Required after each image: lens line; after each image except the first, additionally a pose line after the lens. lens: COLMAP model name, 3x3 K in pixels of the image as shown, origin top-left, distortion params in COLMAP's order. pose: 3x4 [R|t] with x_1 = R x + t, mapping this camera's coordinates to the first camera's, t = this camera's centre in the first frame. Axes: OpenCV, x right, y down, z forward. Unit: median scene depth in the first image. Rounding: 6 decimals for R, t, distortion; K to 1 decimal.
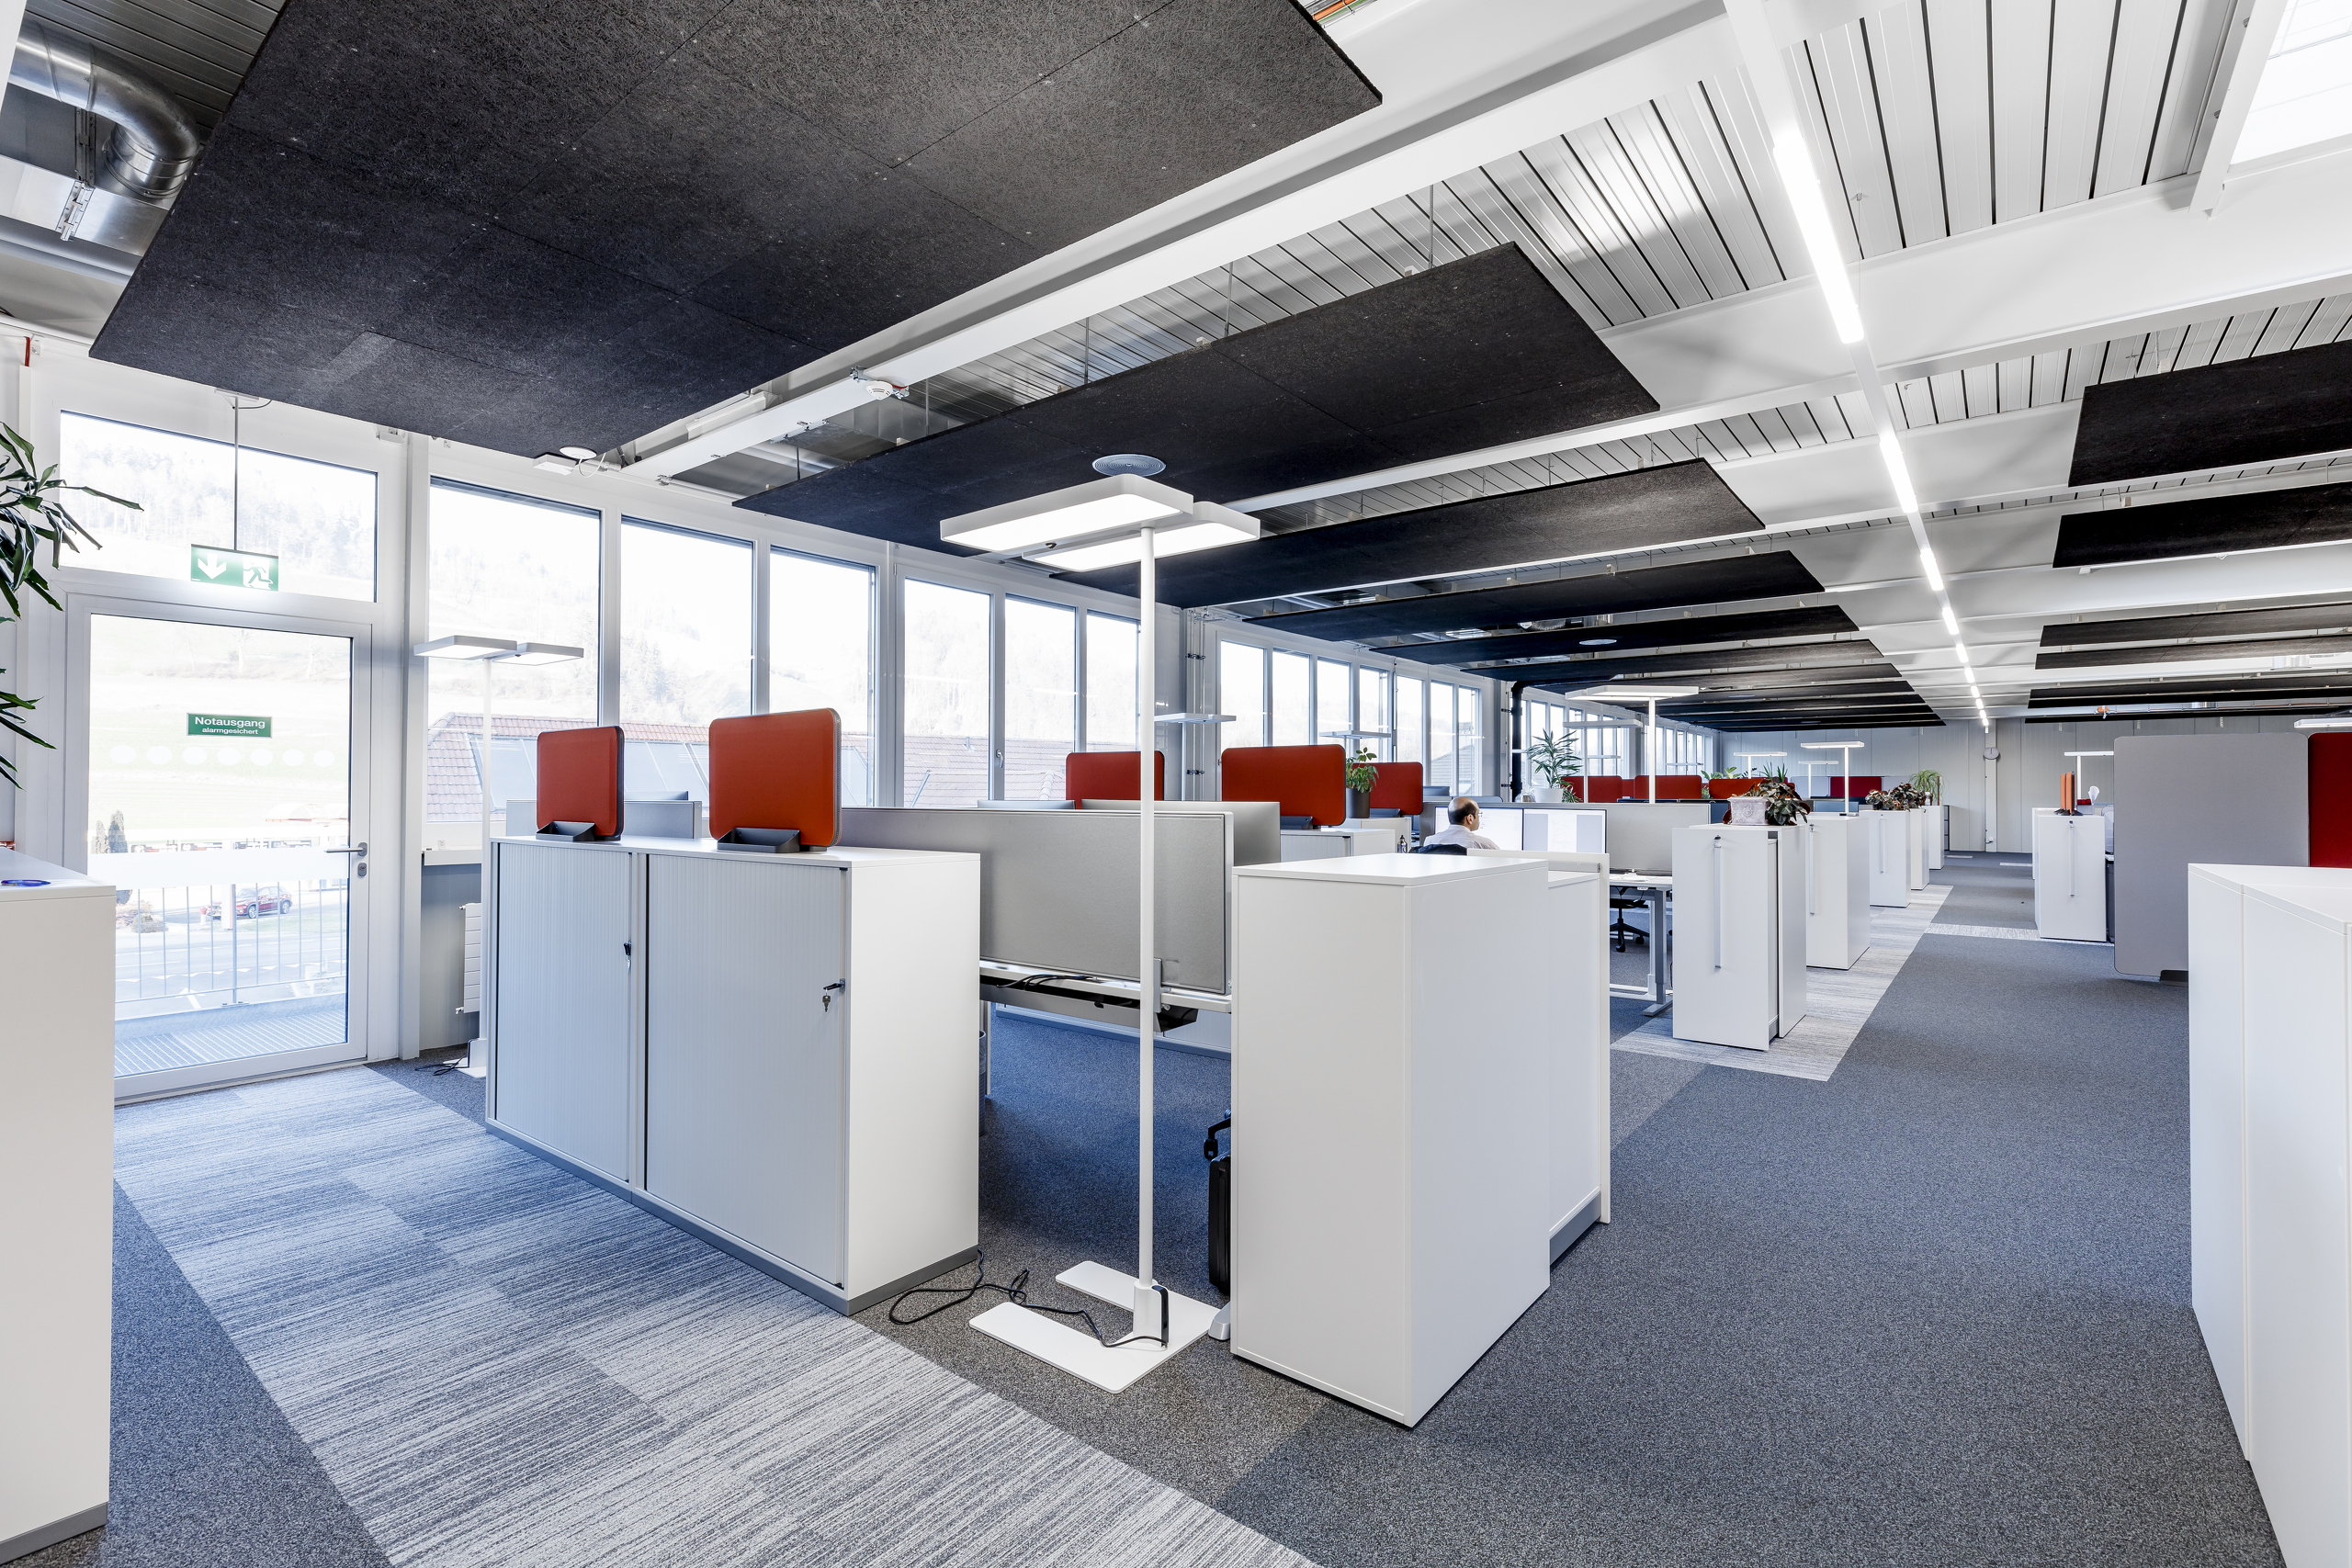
lens RADIAL K [[1048.0, 0, 1164.2], [0, 1048.0, 781.3], [0, 0, 1]] dist [0.004697, 0.000573]
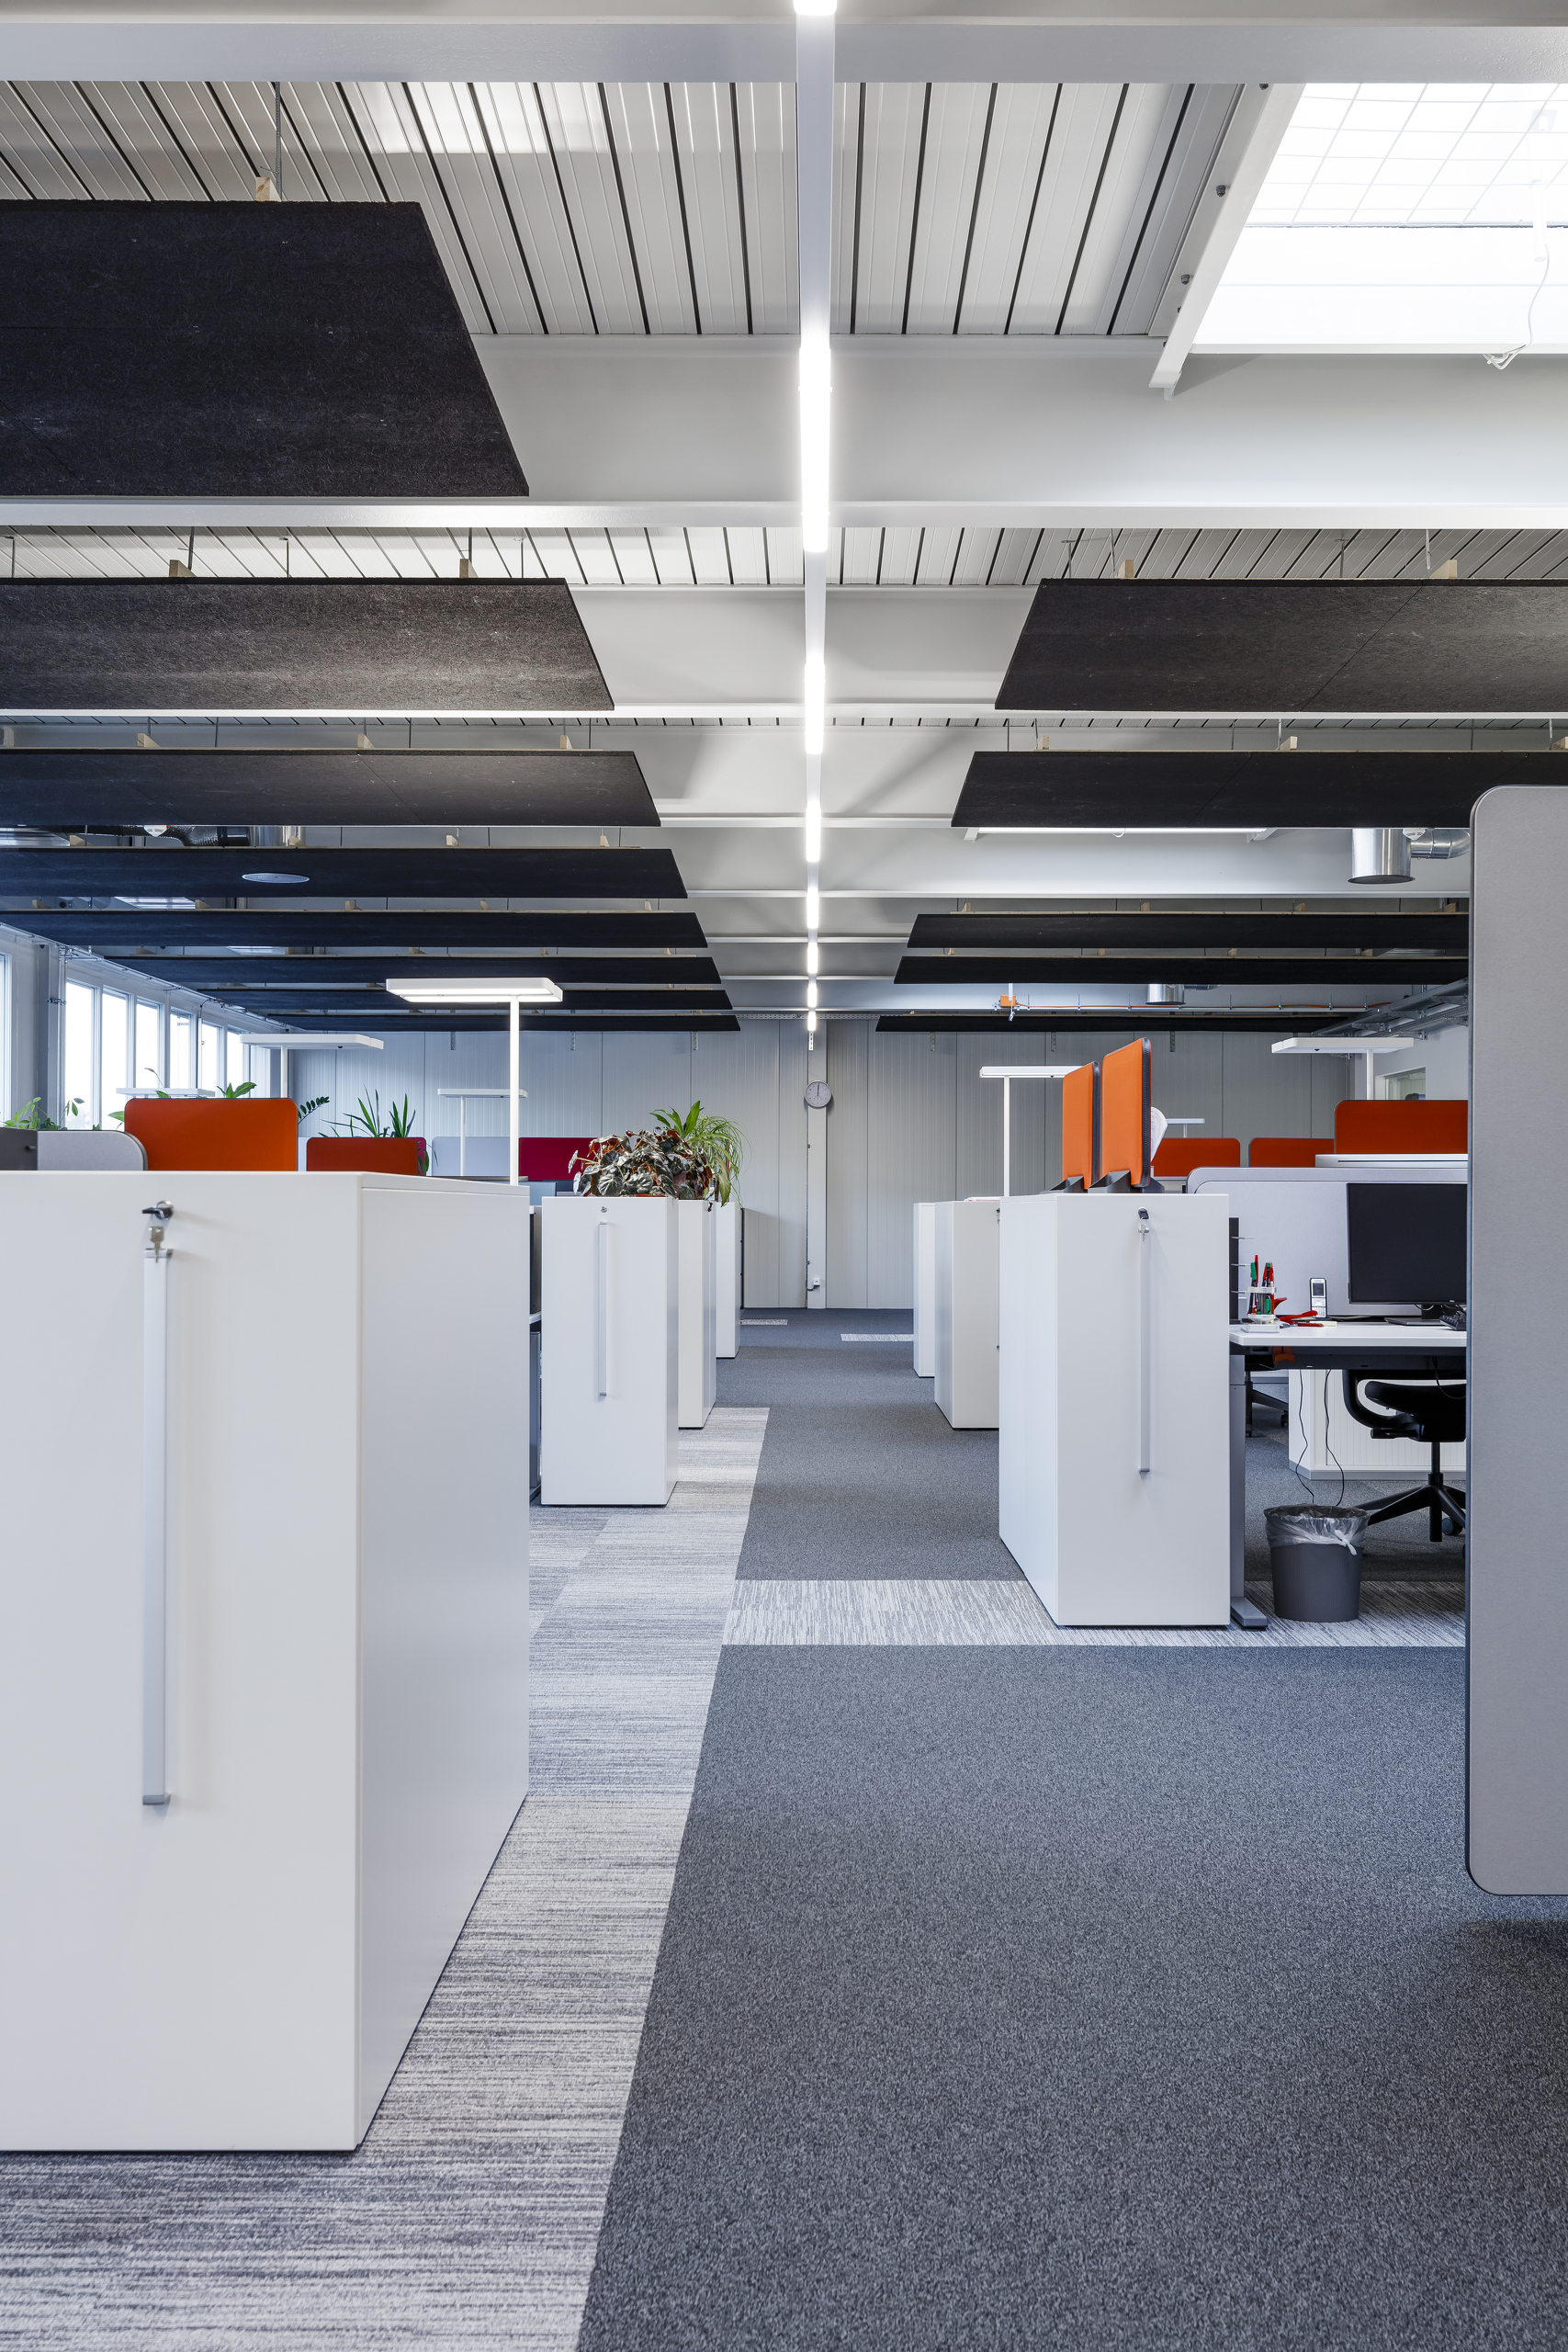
lens RADIAL K [[2235.7, 0, 792.2], [0, 2235.7, 1183.2], [0, 0, 1]] dist [0.001469, 0.000000]
pose [[0.784201, 0.003642, 0.620497, 0.201750], [-0.003041, 0.999993, -0.002025, 0.016745], [-0.620500, -0.000299, 0.784207, 0.284392]]
